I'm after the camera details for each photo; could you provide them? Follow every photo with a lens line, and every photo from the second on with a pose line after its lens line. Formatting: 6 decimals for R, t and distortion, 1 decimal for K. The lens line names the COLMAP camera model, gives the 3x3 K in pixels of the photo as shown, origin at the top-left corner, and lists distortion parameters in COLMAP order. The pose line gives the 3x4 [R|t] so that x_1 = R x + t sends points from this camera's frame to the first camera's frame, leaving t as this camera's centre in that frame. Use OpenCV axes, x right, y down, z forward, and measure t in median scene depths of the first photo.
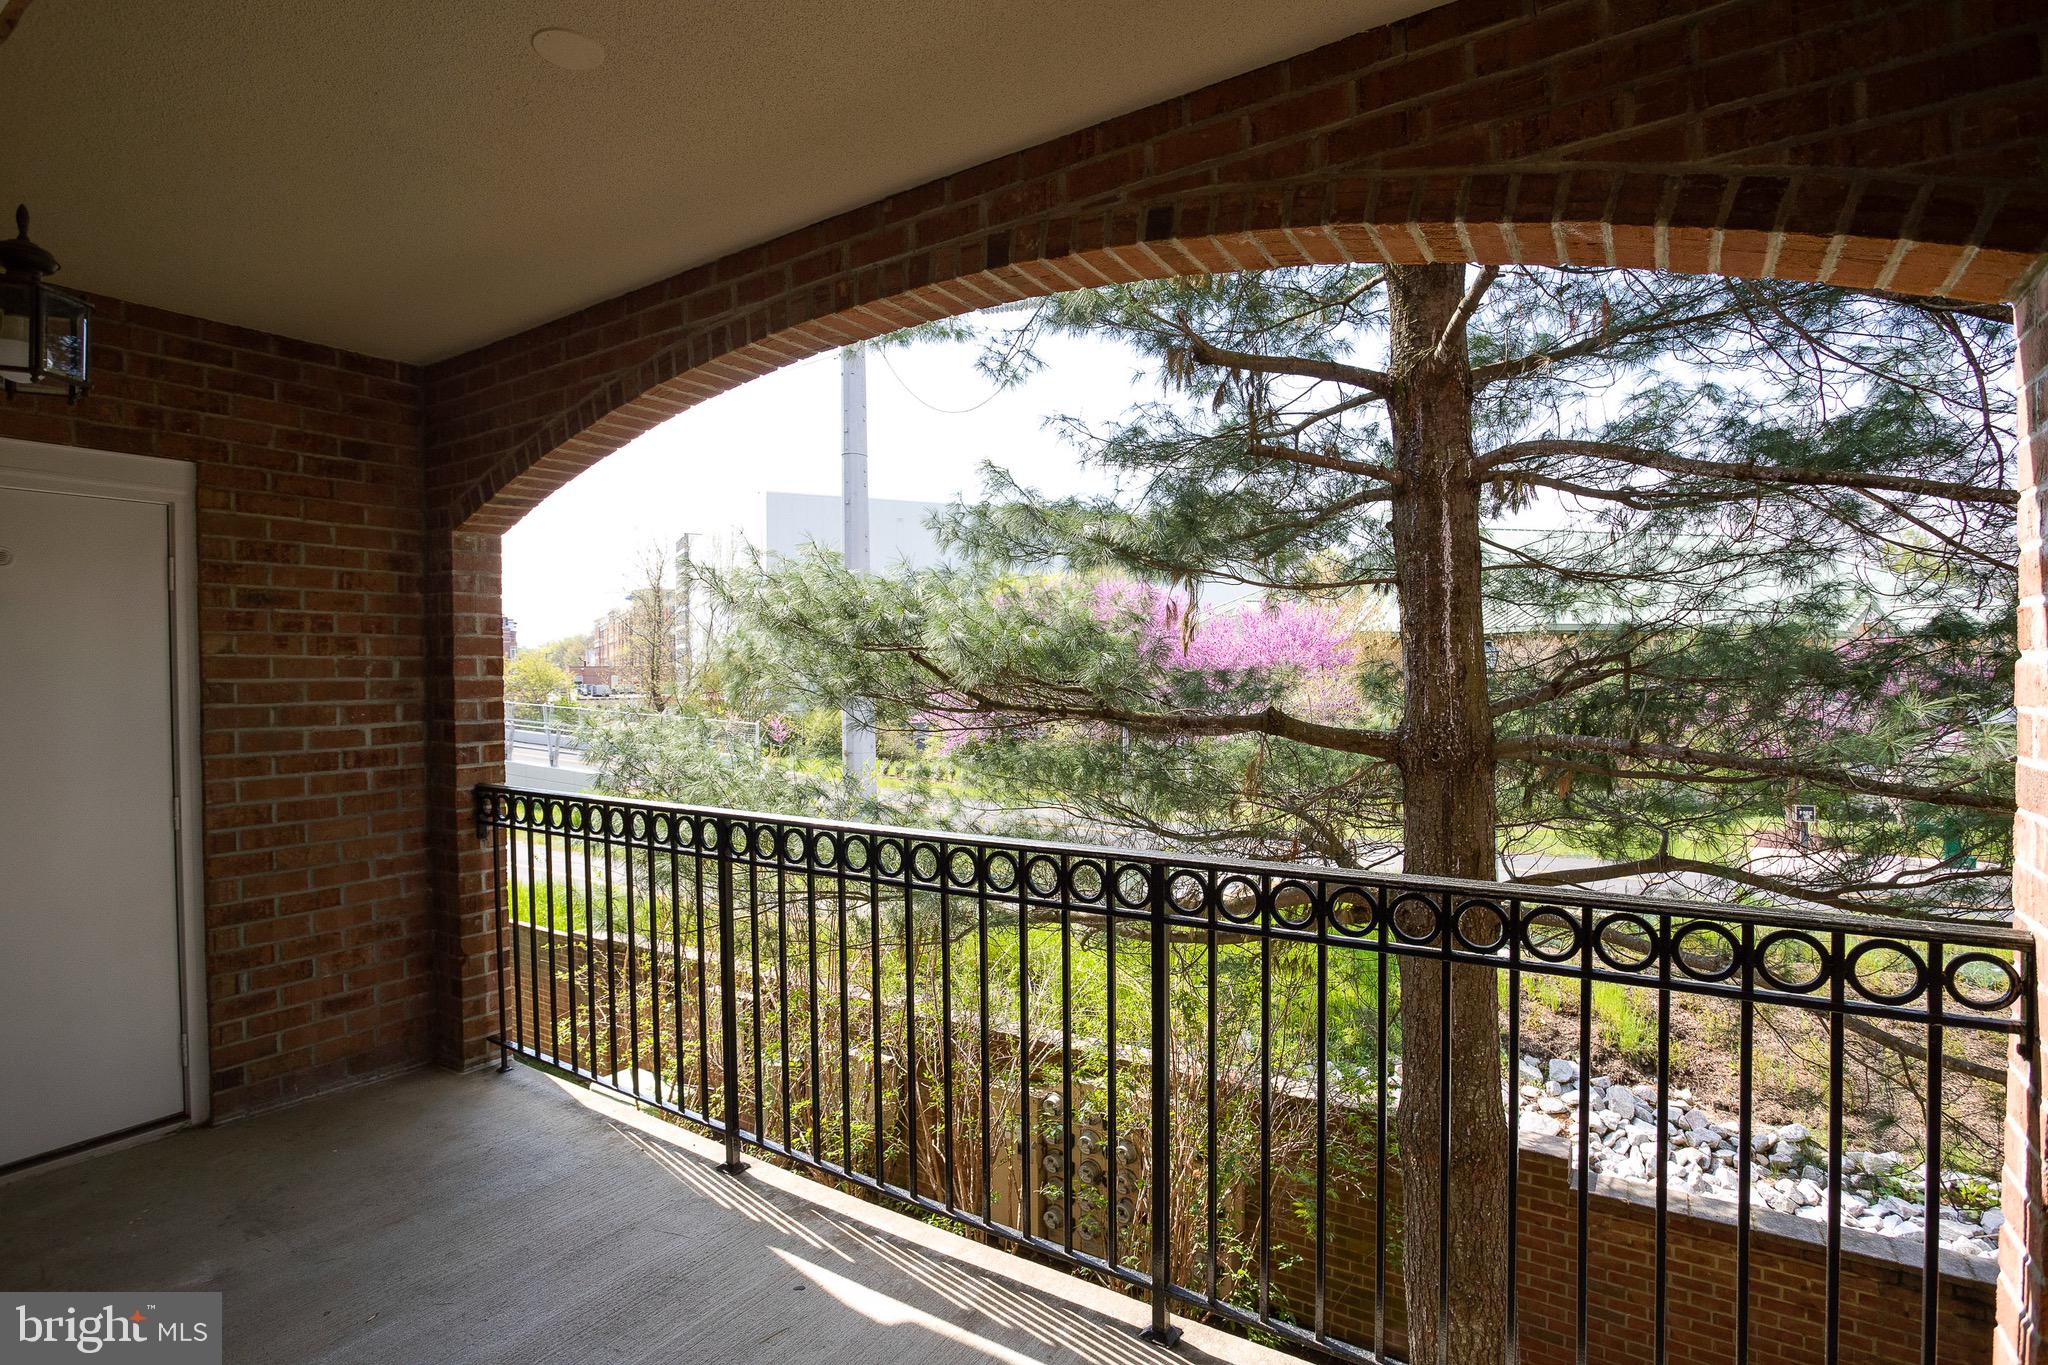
lens RADIAL K [[998.9, 0, 1024.0], [0, 998.9, 682.5], [0, 0, 1]] dist [-0.071301, 0.033234]
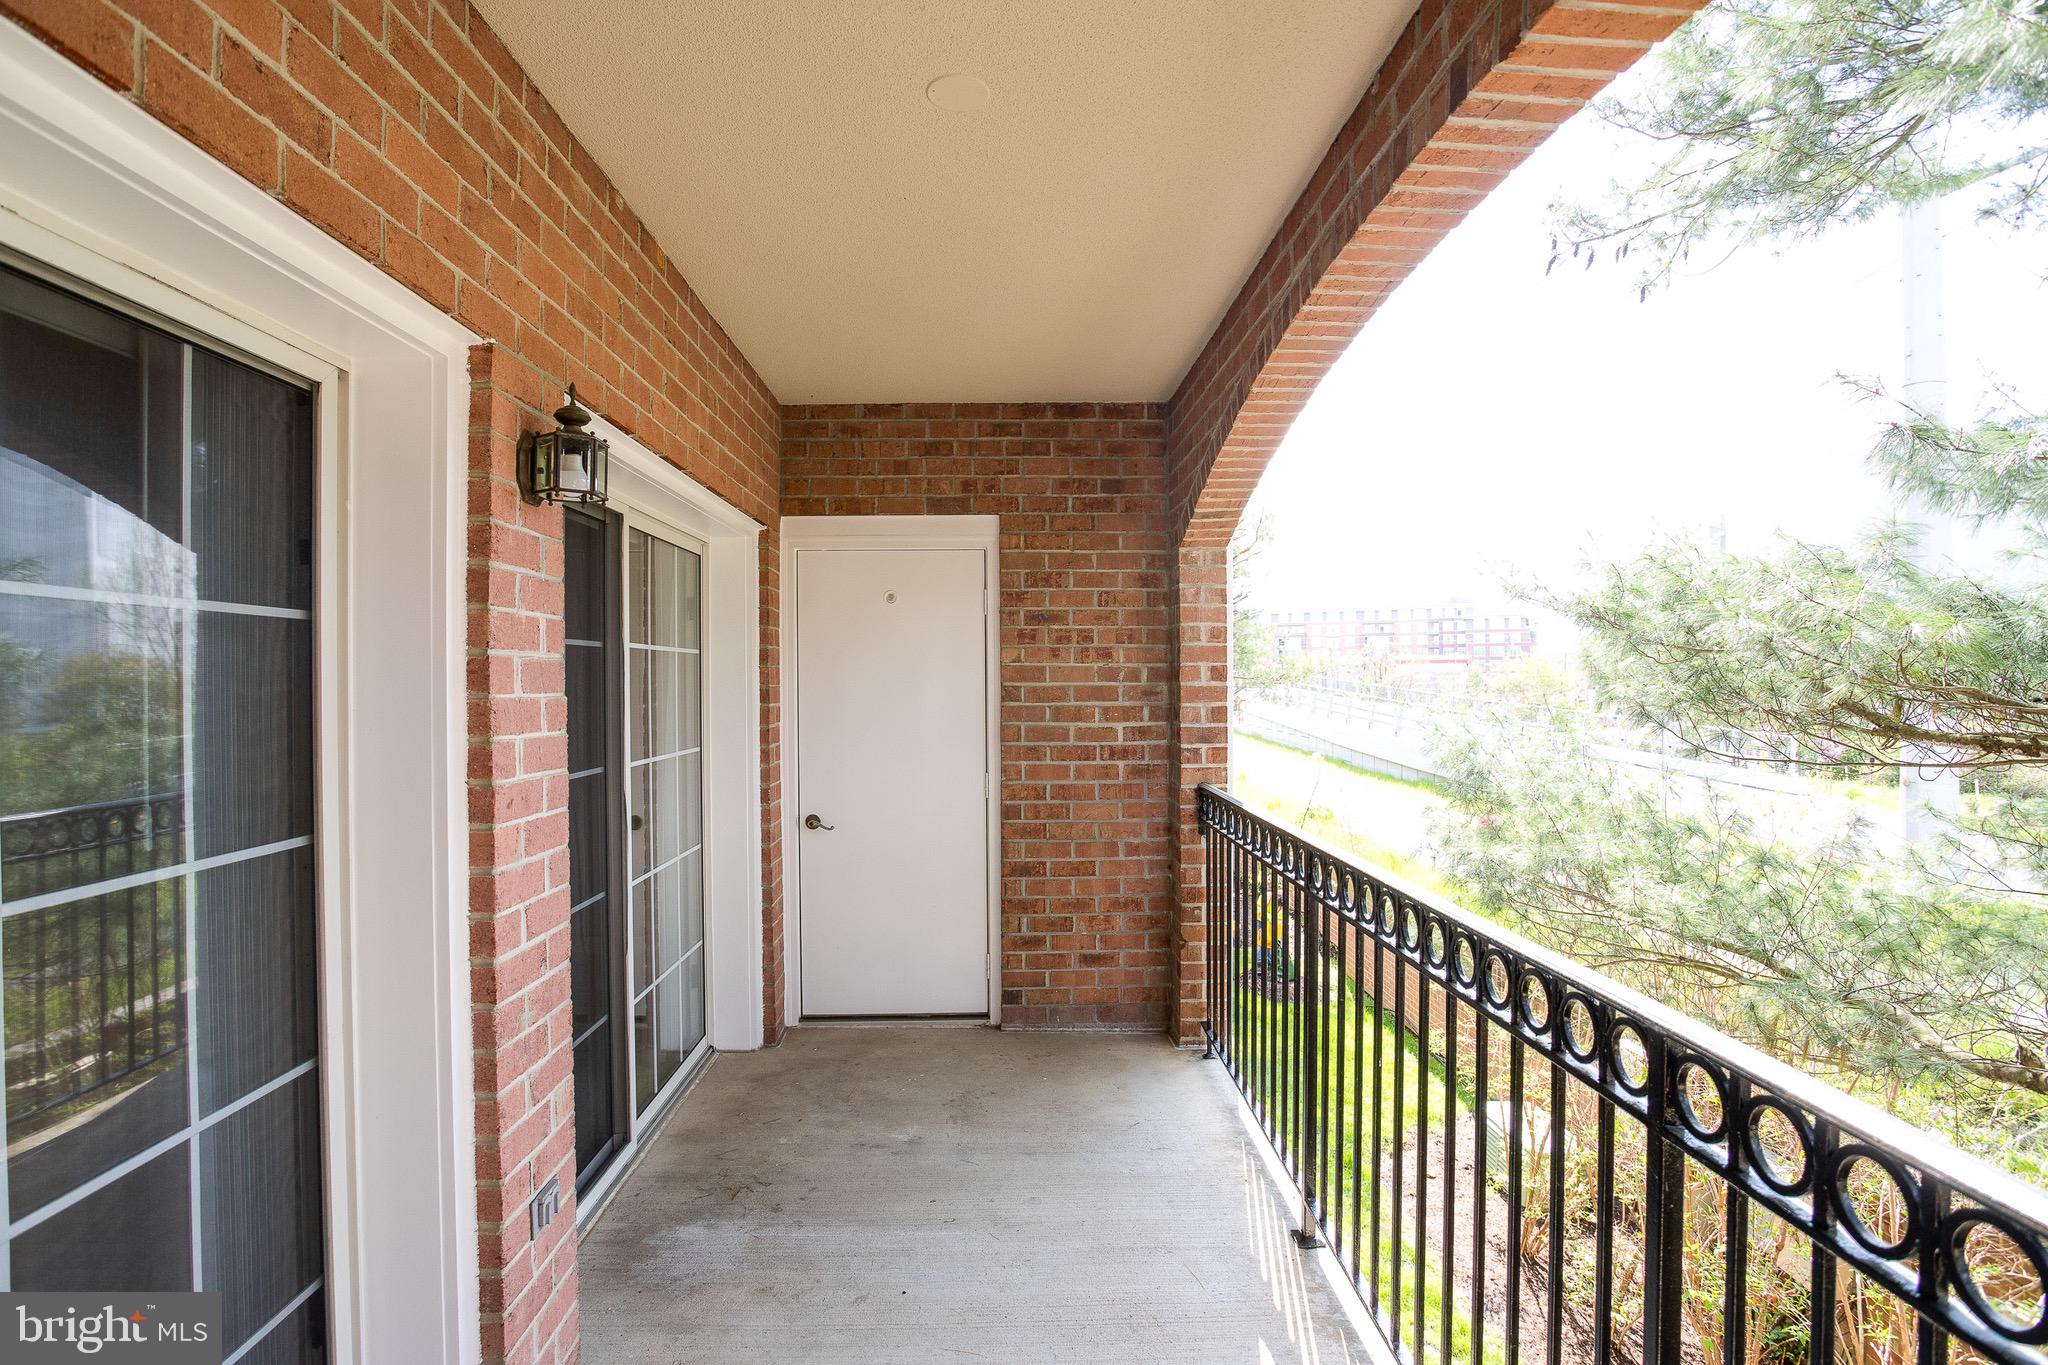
lens RADIAL K [[998.9, 0, 1024.0], [0, 998.9, 682.5], [0, 0, 1]] dist [-0.071301, 0.033234]
pose [[0.581151, 0.010421, -0.813729, 0.229251], [-0.010632, 0.999930, 0.005212, -0.010223], [0.813726, 0.005622, 0.581221, 0.232202]]
